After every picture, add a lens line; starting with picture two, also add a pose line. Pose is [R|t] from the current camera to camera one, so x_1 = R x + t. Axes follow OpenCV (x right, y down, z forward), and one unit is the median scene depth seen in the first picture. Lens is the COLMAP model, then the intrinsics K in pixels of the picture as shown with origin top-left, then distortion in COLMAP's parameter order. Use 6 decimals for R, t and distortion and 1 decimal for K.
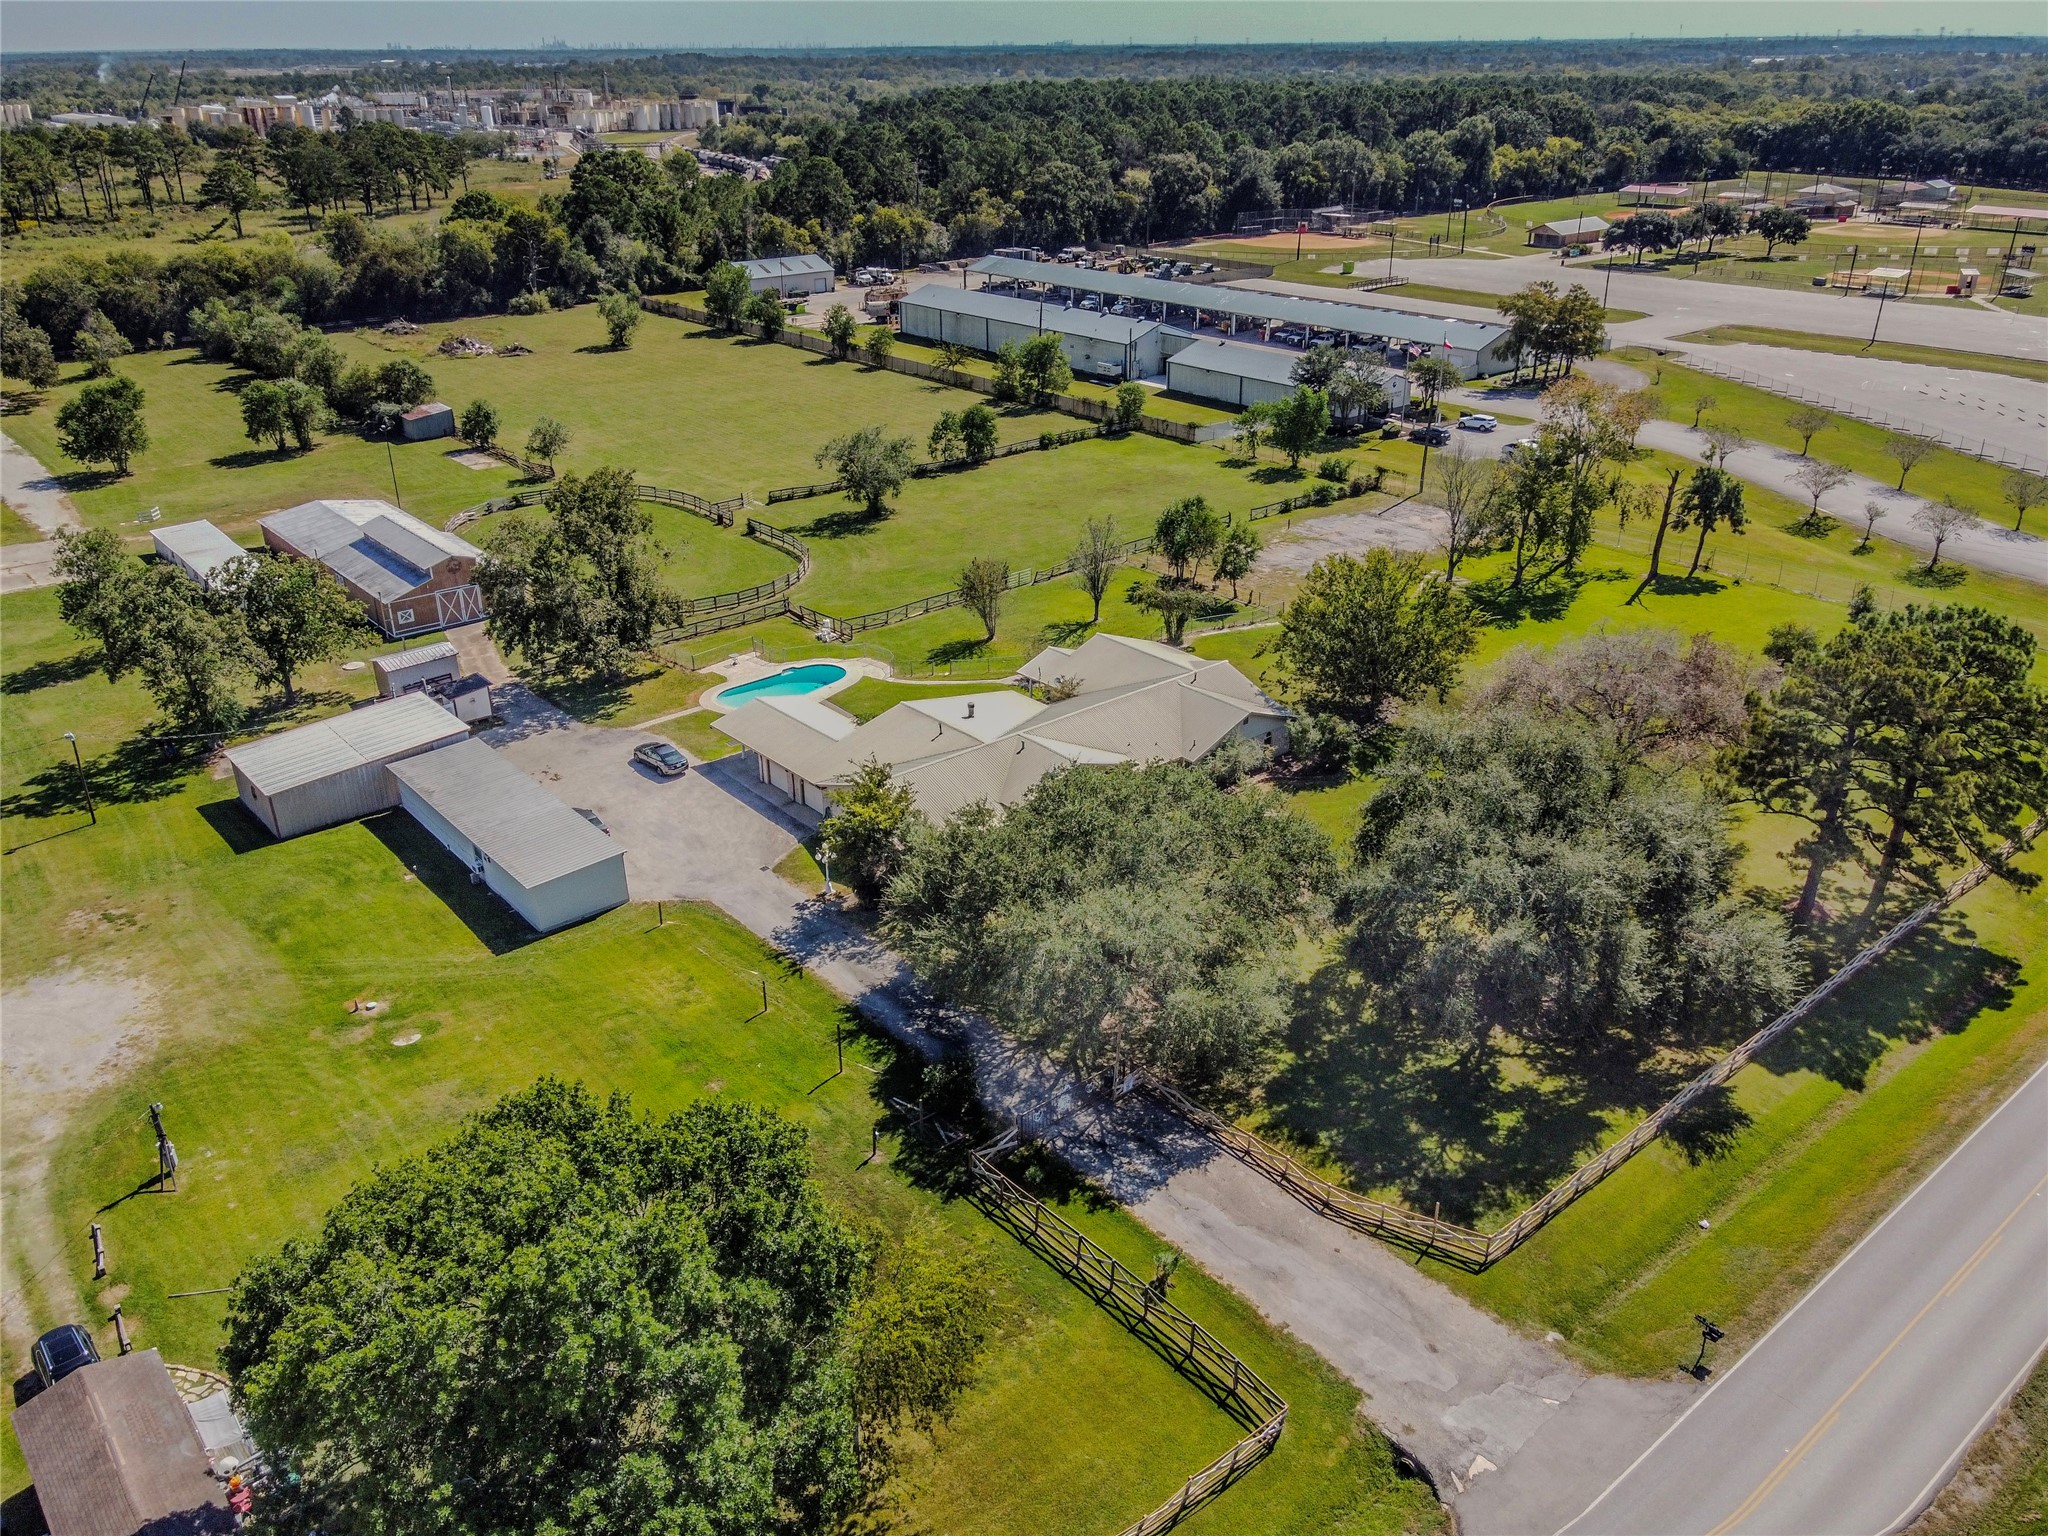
lens RADIAL K [[1557.8, 0, 1021.9], [0, 1557.8, 770.5], [0, 0, 1]] dist [0.010424, 0.011919]
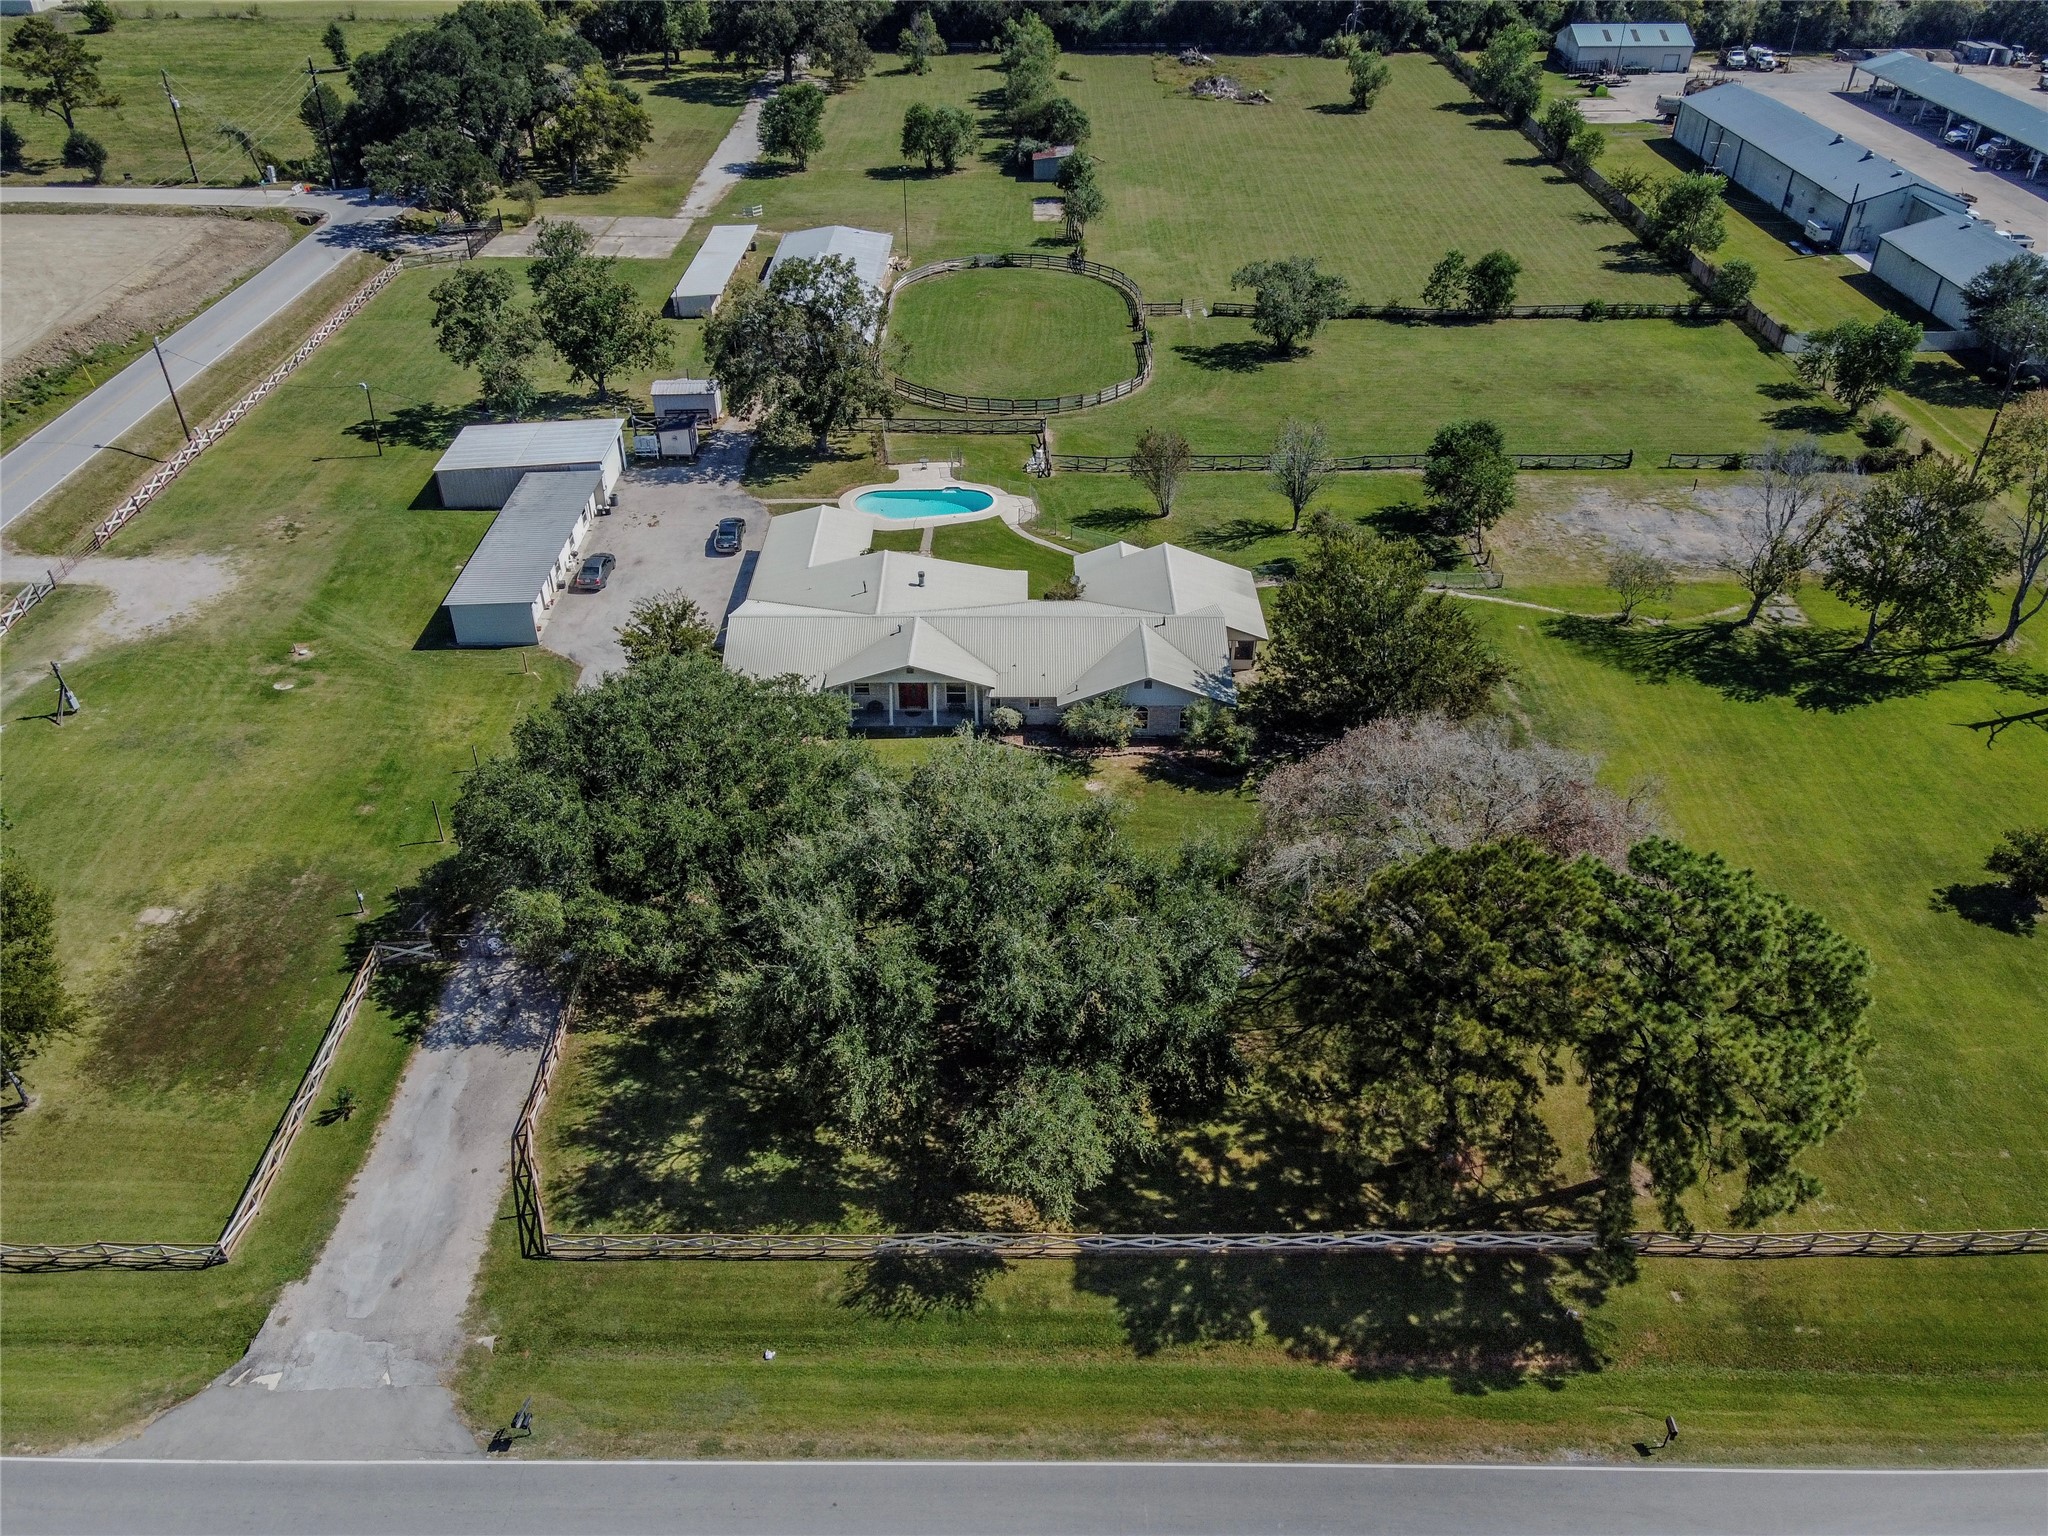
lens RADIAL K [[1557.8, 0, 1021.9], [0, 1557.8, 770.5], [0, 0, 1]] dist [0.010424, 0.011919]
pose [[0.765706, 0.371591, -0.524990, 0.374095], [-0.281044, 0.927479, 0.246570, -0.121417], [0.578541, -0.041254, 0.814609, 0.148106]]
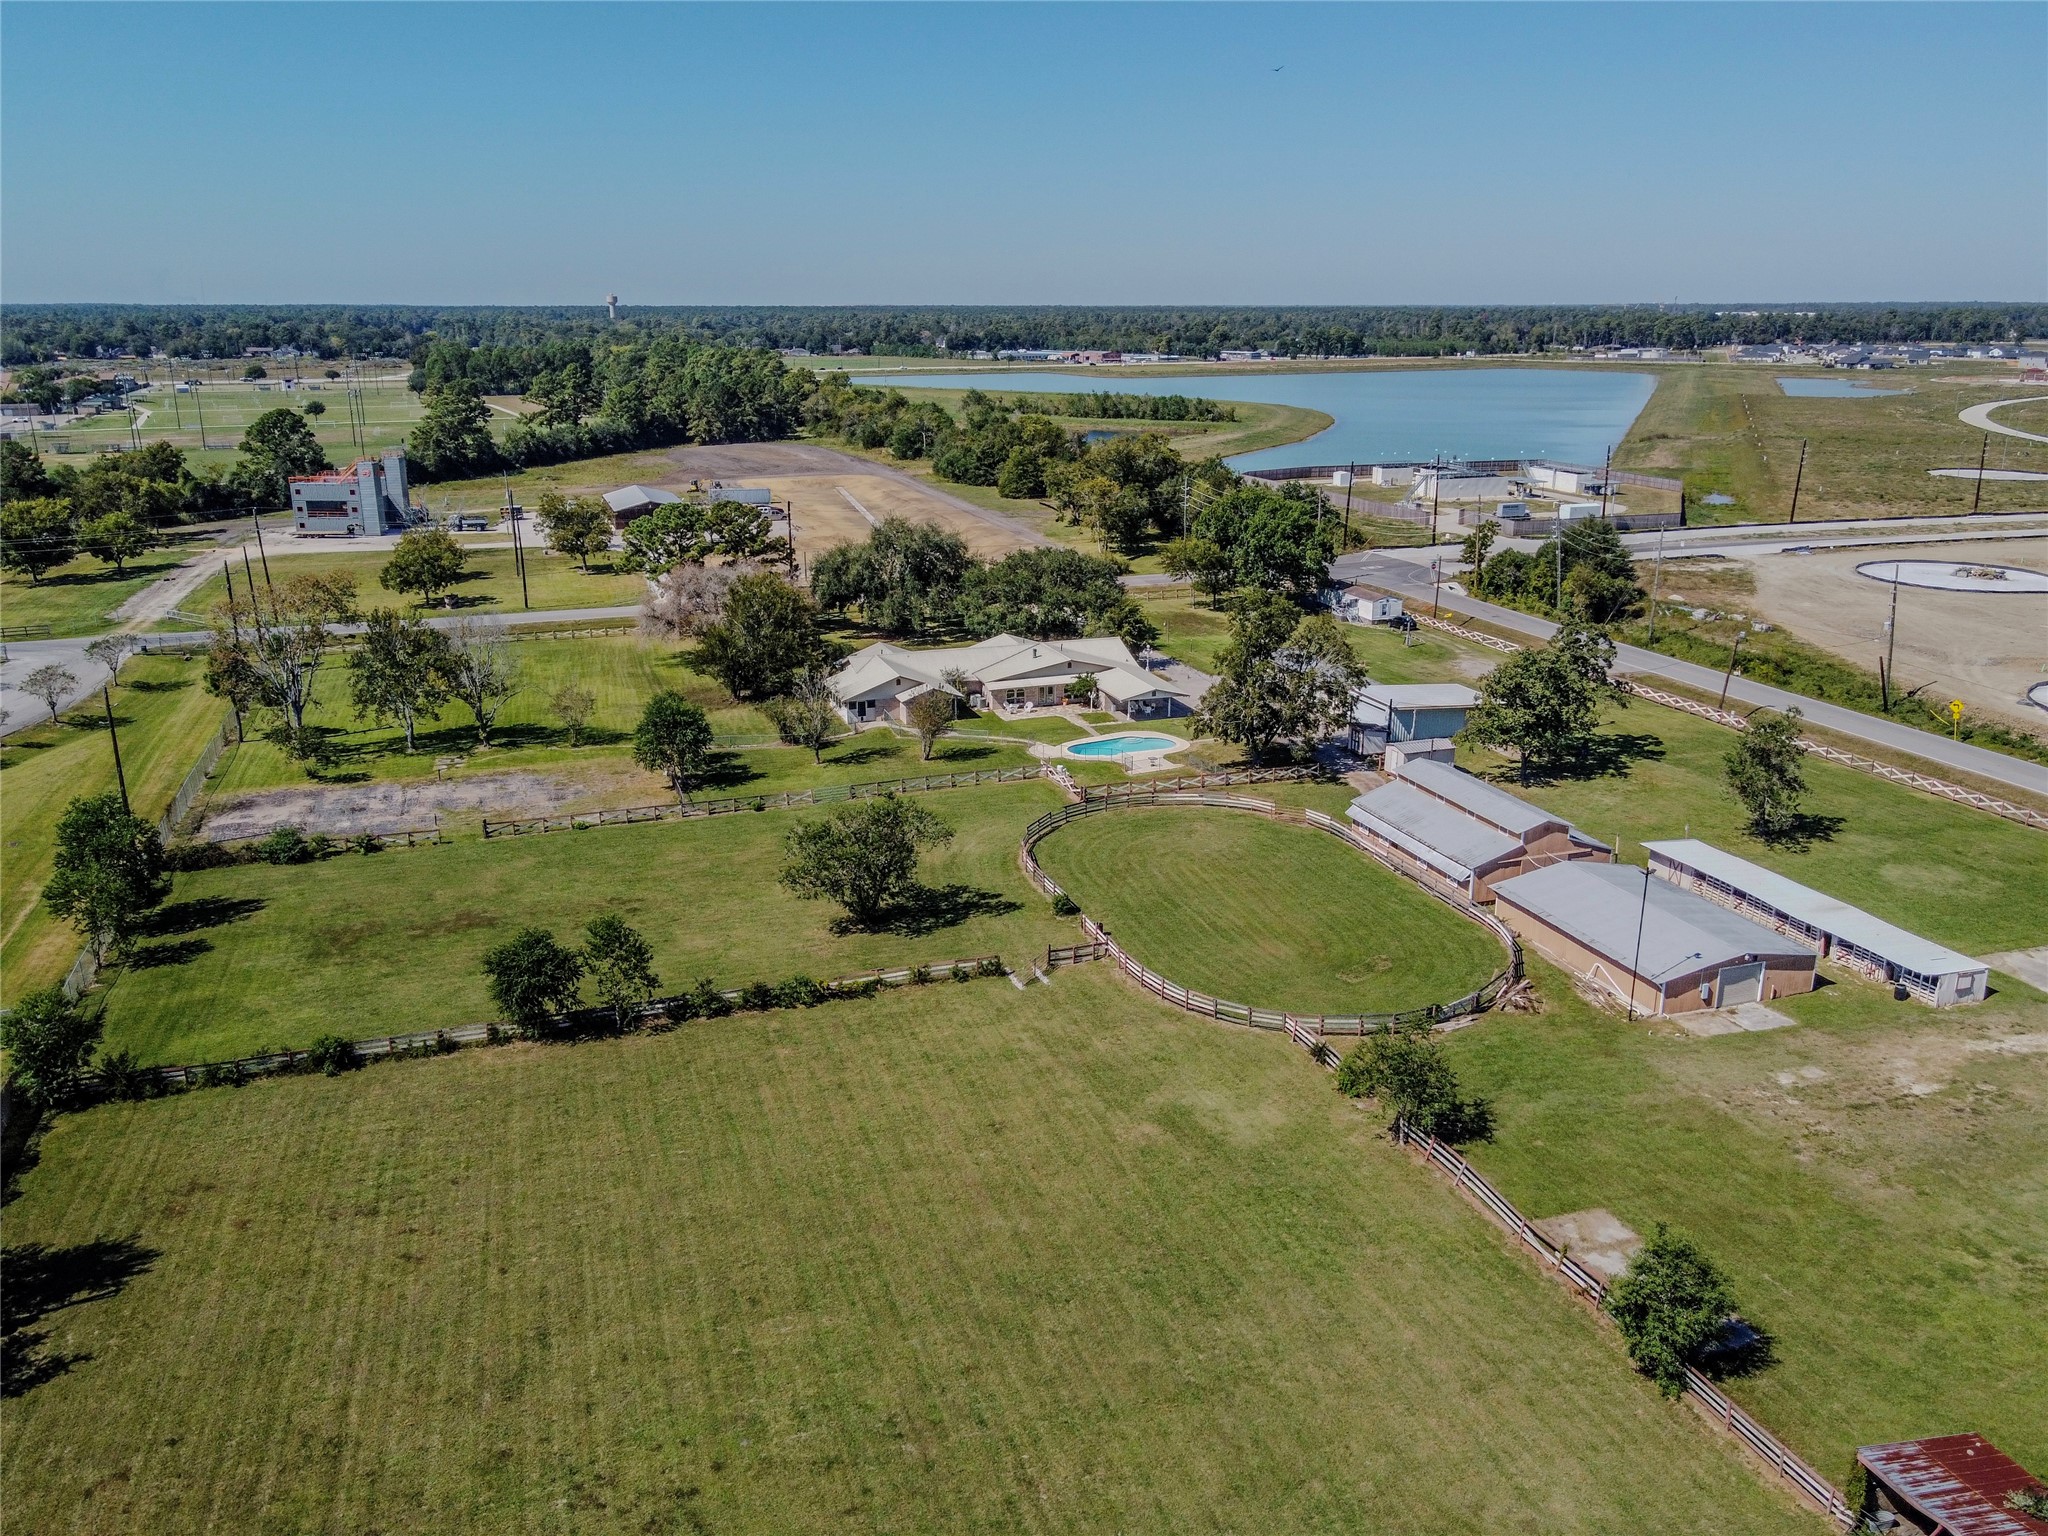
lens RADIAL K [[1557.8, 0, 1021.9], [0, 1557.8, 770.5], [0, 0, 1]] dist [0.010424, 0.011919]
pose [[-0.932882, -0.094406, 0.347589, -0.385535], [0.160127, 0.755720, 0.635017, -0.633100], [-0.322629, 0.648055, -0.689881, 1.424388]]
